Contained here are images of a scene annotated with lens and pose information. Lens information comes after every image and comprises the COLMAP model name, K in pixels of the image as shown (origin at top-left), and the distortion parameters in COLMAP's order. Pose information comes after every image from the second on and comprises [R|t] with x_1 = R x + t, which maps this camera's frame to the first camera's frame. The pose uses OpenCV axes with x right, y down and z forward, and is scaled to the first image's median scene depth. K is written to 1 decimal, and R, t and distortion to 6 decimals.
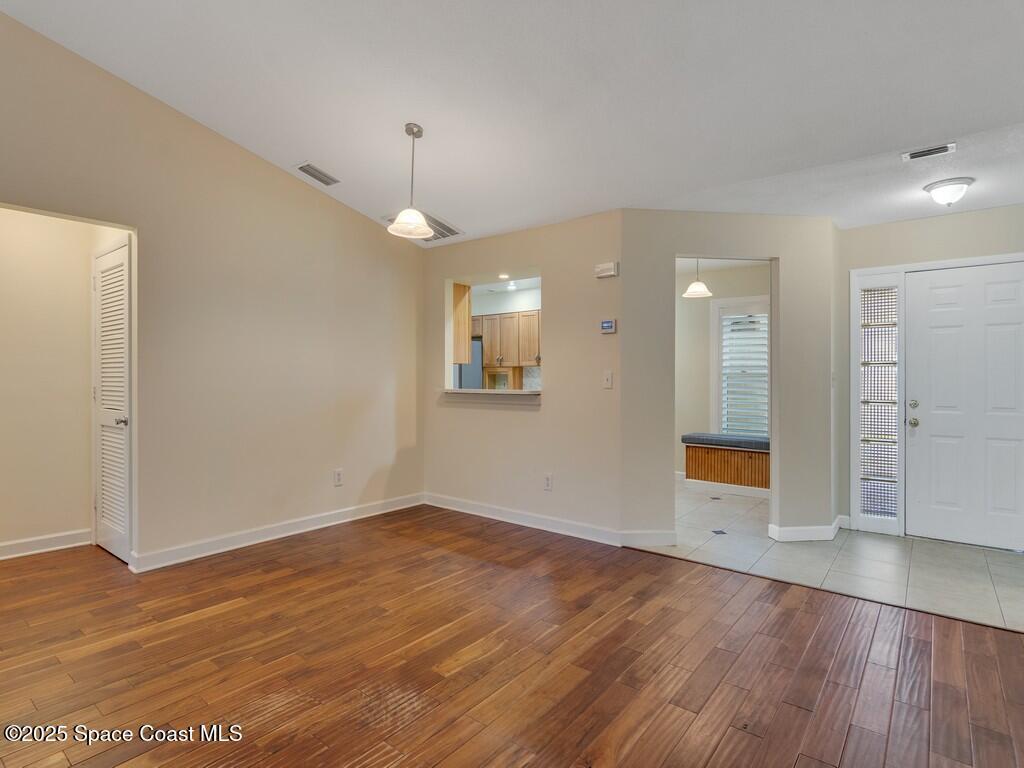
lens RADIAL K [[535.7, 0, 512.0], [0, 535.7, 378.7], [0, 0, 1]] dist [-0.005992, -0.000584]
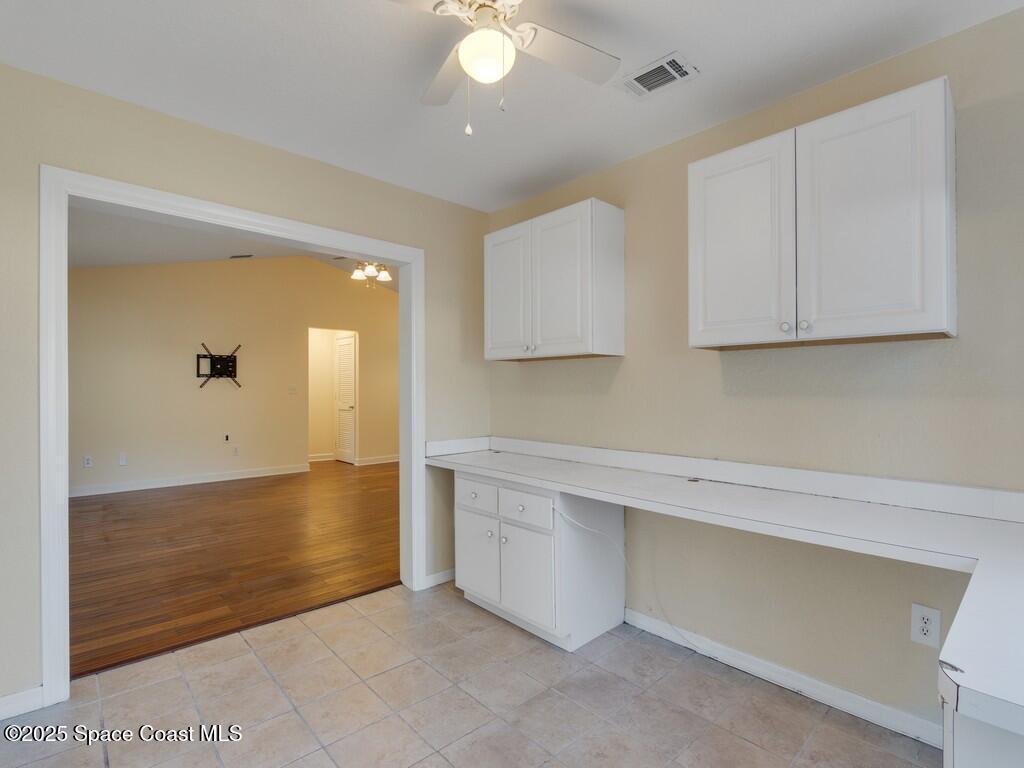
lens RADIAL K [[509.3, 0, 512.0], [0, 509.3, 384.0], [0, 0, 1]] dist [-0.005451, -0.000764]
pose [[0.987878, -0.006463, -0.155096, 0.317488], [0.004463, 0.999902, -0.013243, 0.006393], [0.155167, 0.012390, 0.987811, -1.024785]]
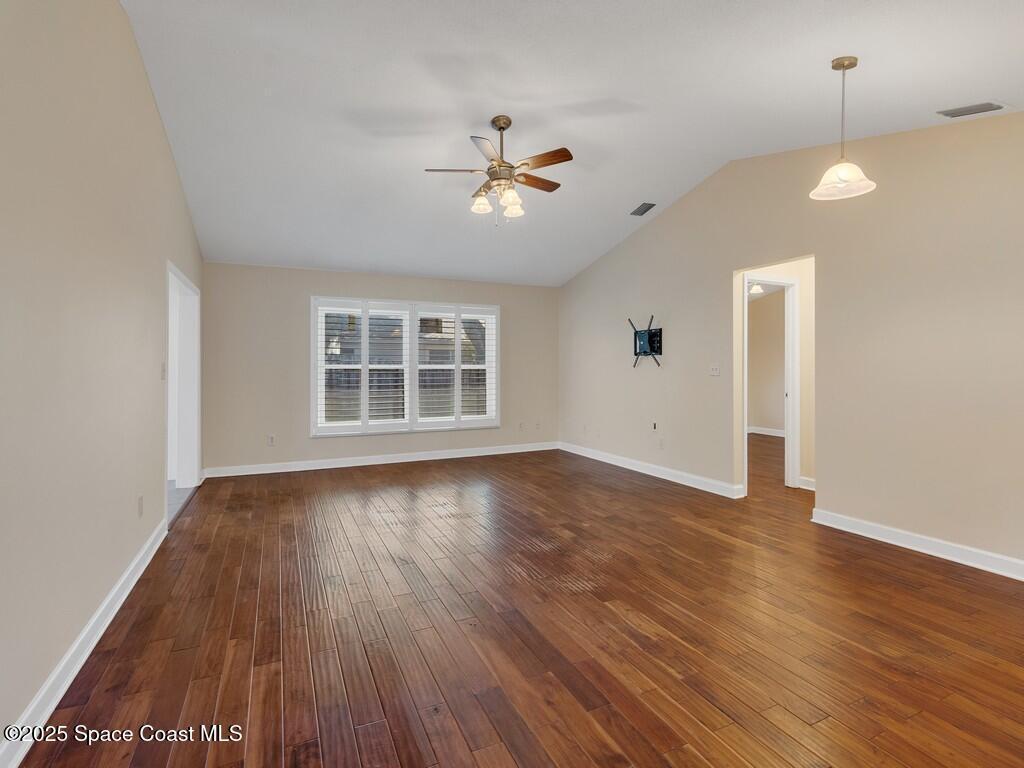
lens RADIAL K [[498.5, 0, 514.4], [0, 498.5, 372.4], [0, 0, 1]] dist [-0.003796, -0.000993]
pose [[-0.440389, 0.006897, -0.897781, 0.553414], [-0.002676, 0.999956, 0.008994, -0.004411], [0.897803, 0.006364, -0.440351, 0.703174]]
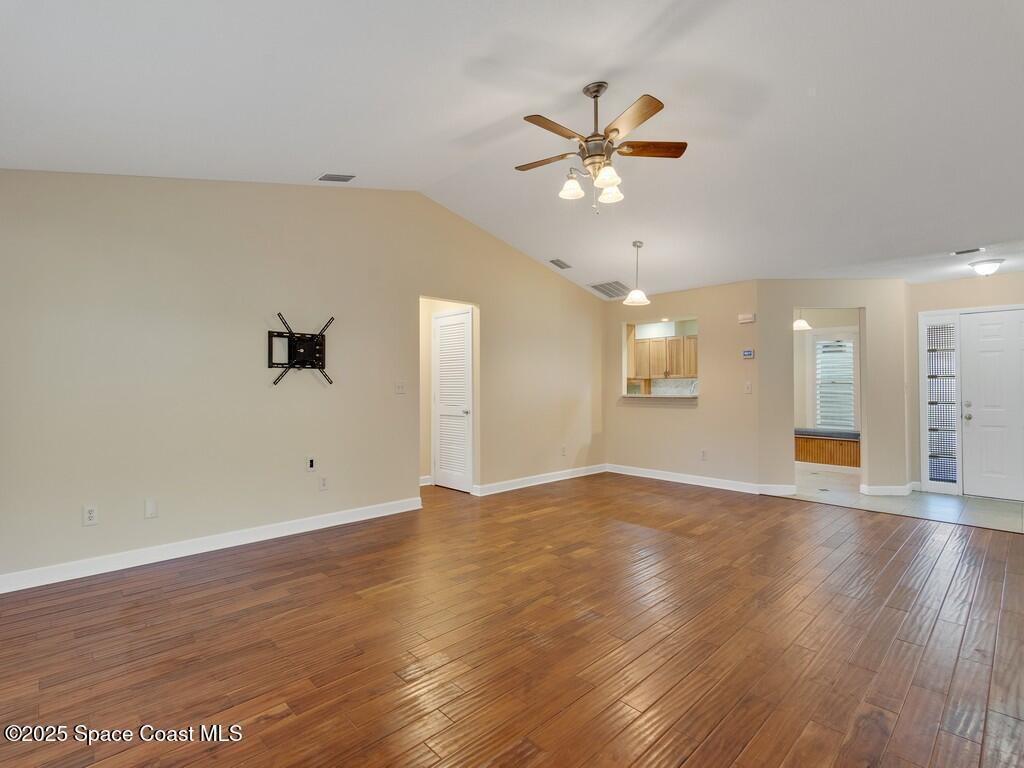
lens RADIAL K [[493.9, 0, 510.7], [0, 493.9, 380.8], [0, 0, 1]] dist [0.000867, 0.001221]
pose [[0.990830, -0.004668, -0.135037, -0.298513], [0.002520, 0.999868, -0.016074, 0.002050], [0.135095, 0.015587, 0.990710, -0.503477]]
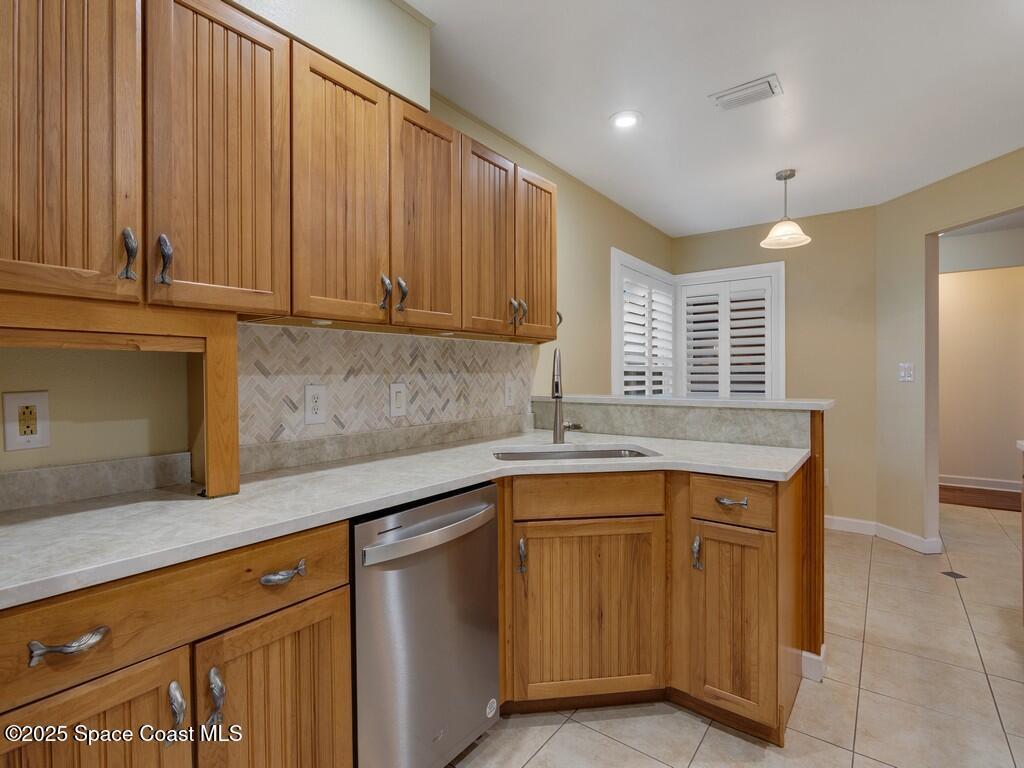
lens RADIAL K [[498.5, 0, 514.4], [0, 498.5, 372.4], [0, 0, 1]] dist [-0.003796, -0.000993]
pose [[-0.021104, -0.000681, 0.999777, -0.305659], [0.003751, 0.999993, 0.000760, -0.003710], [-0.999770, 0.003766, -0.021101, 1.658679]]
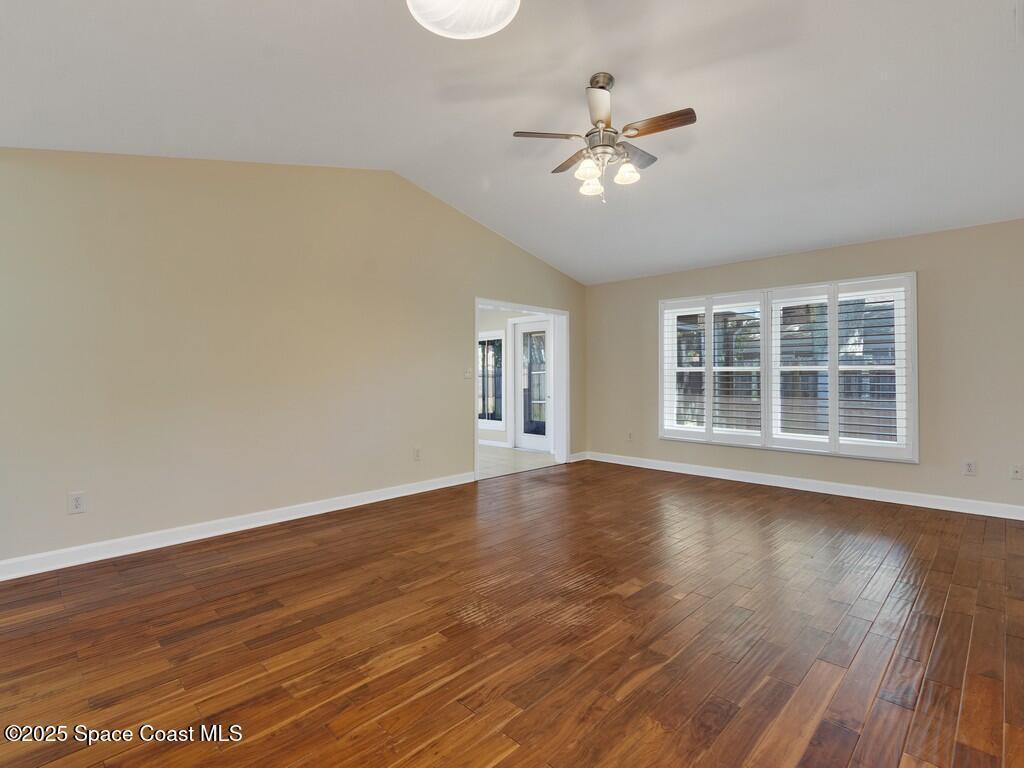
lens RADIAL K [[504.0, 0, 507.8], [0, 504.0, 370.4], [0, 0, 1]] dist [0.000906, 0.000337]
pose [[-0.993922, 0.001685, 0.110073, -0.207313], [0.001375, 0.999995, -0.002887, 0.000902], [-0.110077, -0.002718, -0.993919, 1.085435]]
